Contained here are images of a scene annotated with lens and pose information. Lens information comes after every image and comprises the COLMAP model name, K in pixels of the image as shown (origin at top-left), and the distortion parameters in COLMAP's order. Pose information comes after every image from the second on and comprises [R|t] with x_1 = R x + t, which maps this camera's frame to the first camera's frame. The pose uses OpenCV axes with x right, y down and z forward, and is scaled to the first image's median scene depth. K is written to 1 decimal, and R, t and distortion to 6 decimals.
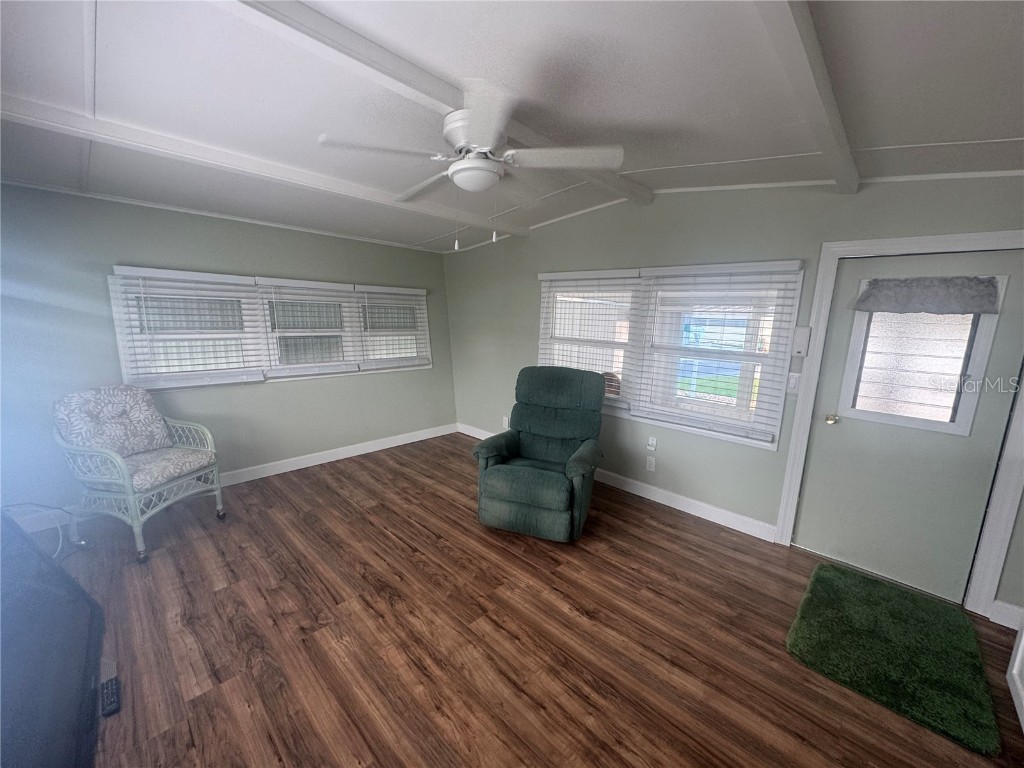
lens RADIAL K [[409.1, 0, 514.4], [0, 409.1, 384.9], [0, 0, 1]] dist [-0.002379, 0.000297]
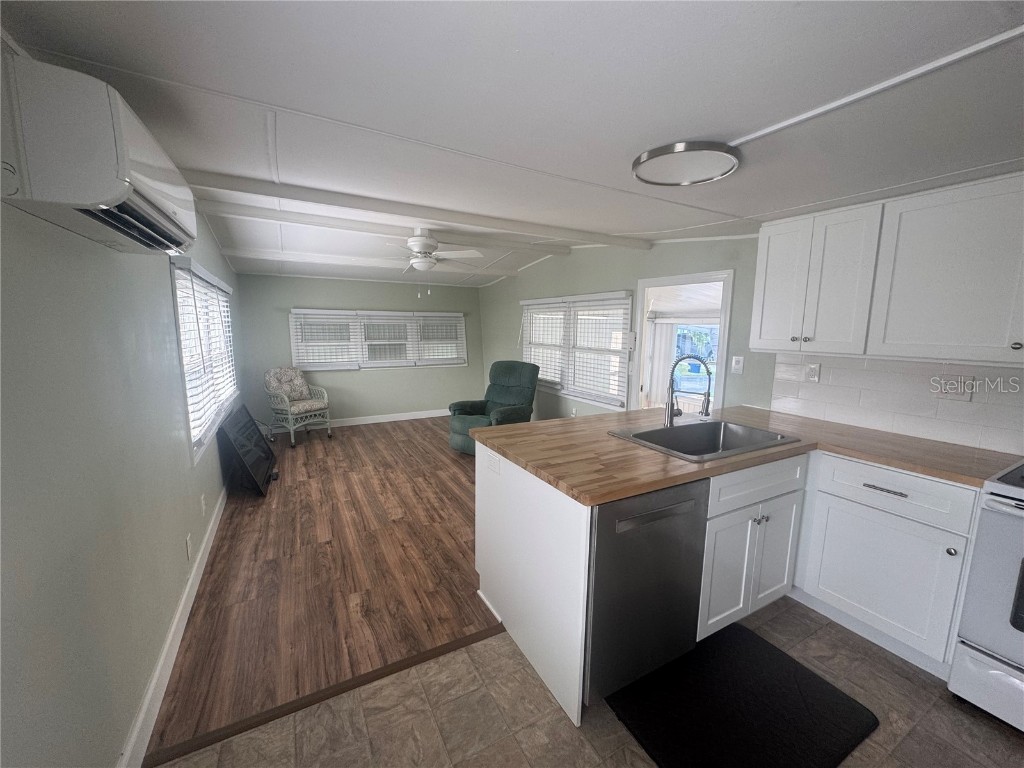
lens RADIAL K [[409.1, 0, 514.0], [0, 409.1, 385.7], [0, 0, 1]] dist [-0.002379, 0.000297]
pose [[0.952844, 0.020319, -0.302779, 0.803704], [-0.030806, 0.999078, -0.029899, 0.134889], [0.301893, 0.037816, 0.952592, -0.676806]]
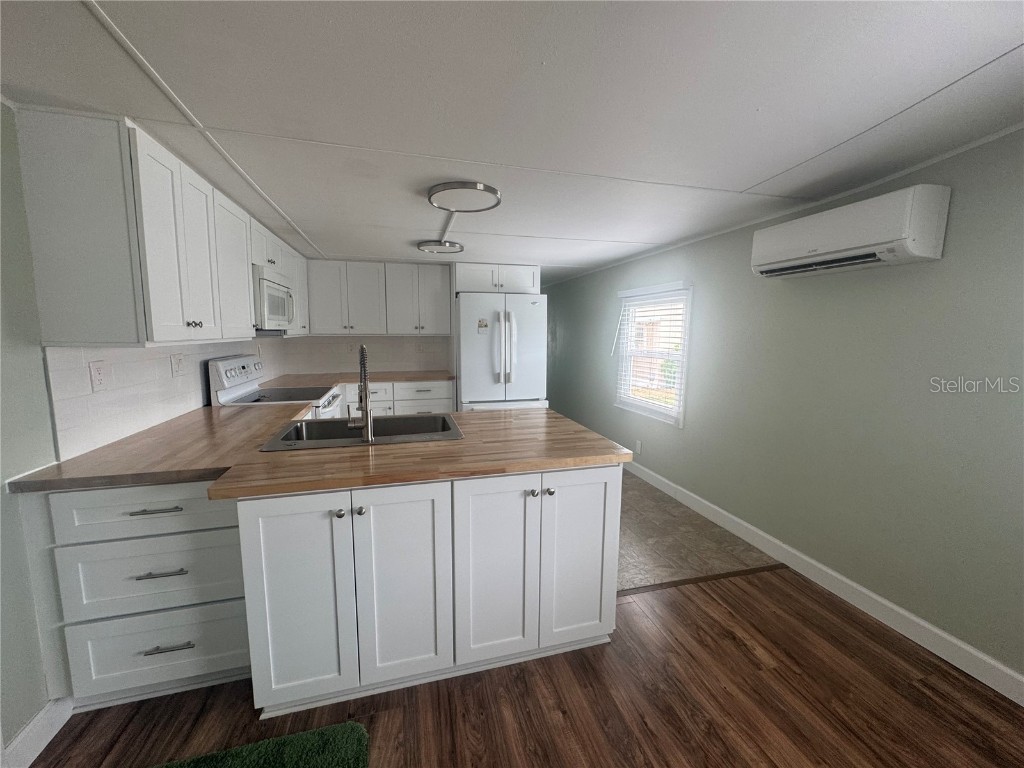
lens RADIAL K [[409.1, 0, 512.1], [0, 409.1, 378.9], [0, 0, 1]] dist [-0.002379, 0.000297]
pose [[-0.856335, -0.104052, 0.505830, 0.252945], [0.047577, 0.959430, 0.277905, -0.120310], [-0.514225, 0.262045, -0.816643, 0.847797]]
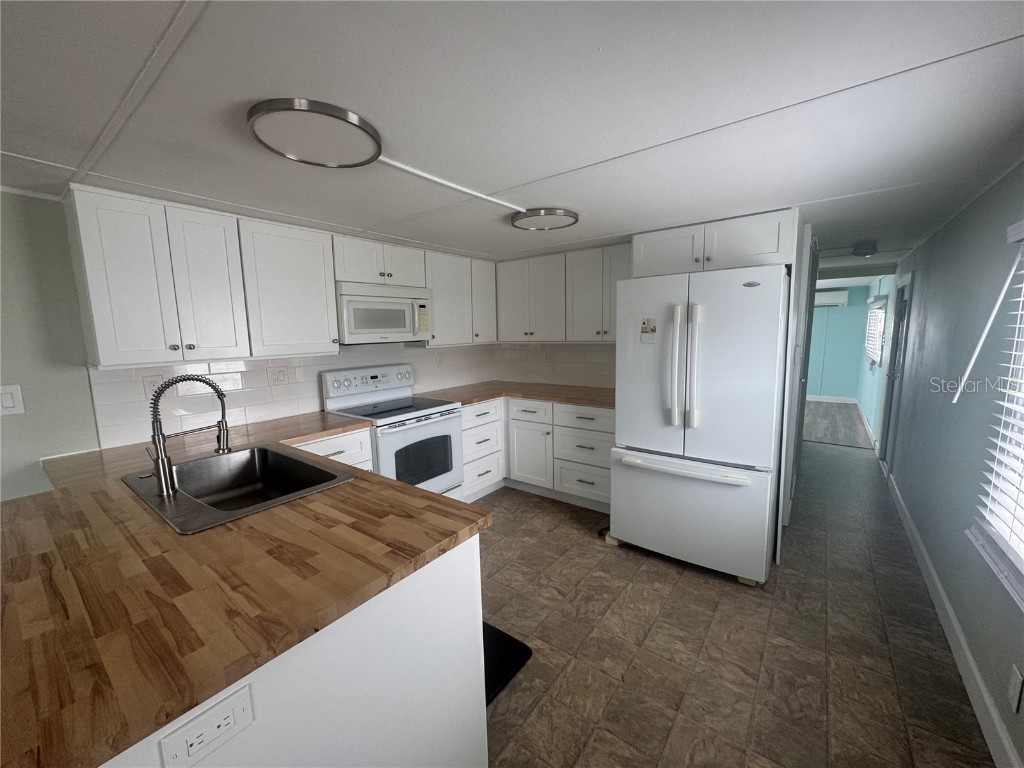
lens RADIAL K [[409.1, 0, 529.7], [0, 409.1, 379.4], [0, 0, 1]] dist [-0.002379, 0.000297]
pose [[-0.134623, -0.162751, 0.977440, 0.223014], [0.181827, 0.965613, 0.185825, 0.007189], [-0.974072, 0.202742, -0.100401, -0.128983]]
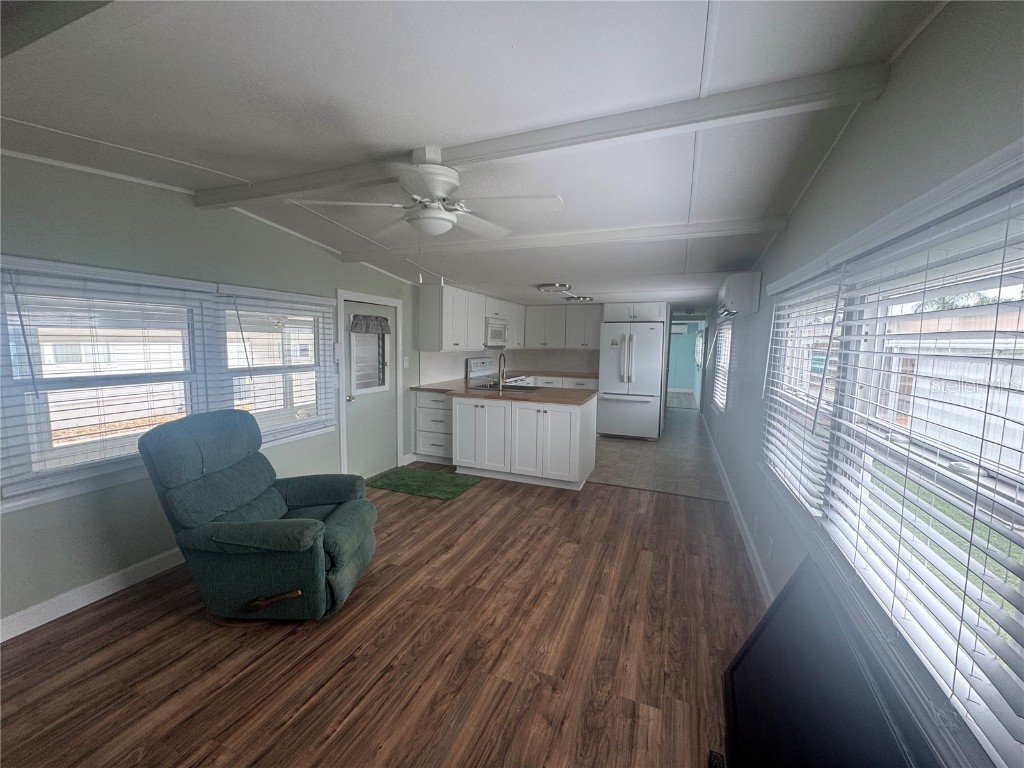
lens RADIAL K [[409.1, 0, 511.5], [0, 409.1, 378.2], [0, 0, 1]] dist [-0.002379, 0.000297]
pose [[-0.366938, -0.127636, 0.921448, -0.992881], [0.128069, 0.974179, 0.185940, -0.226642], [-0.921387, 0.186237, -0.341117, 1.007977]]
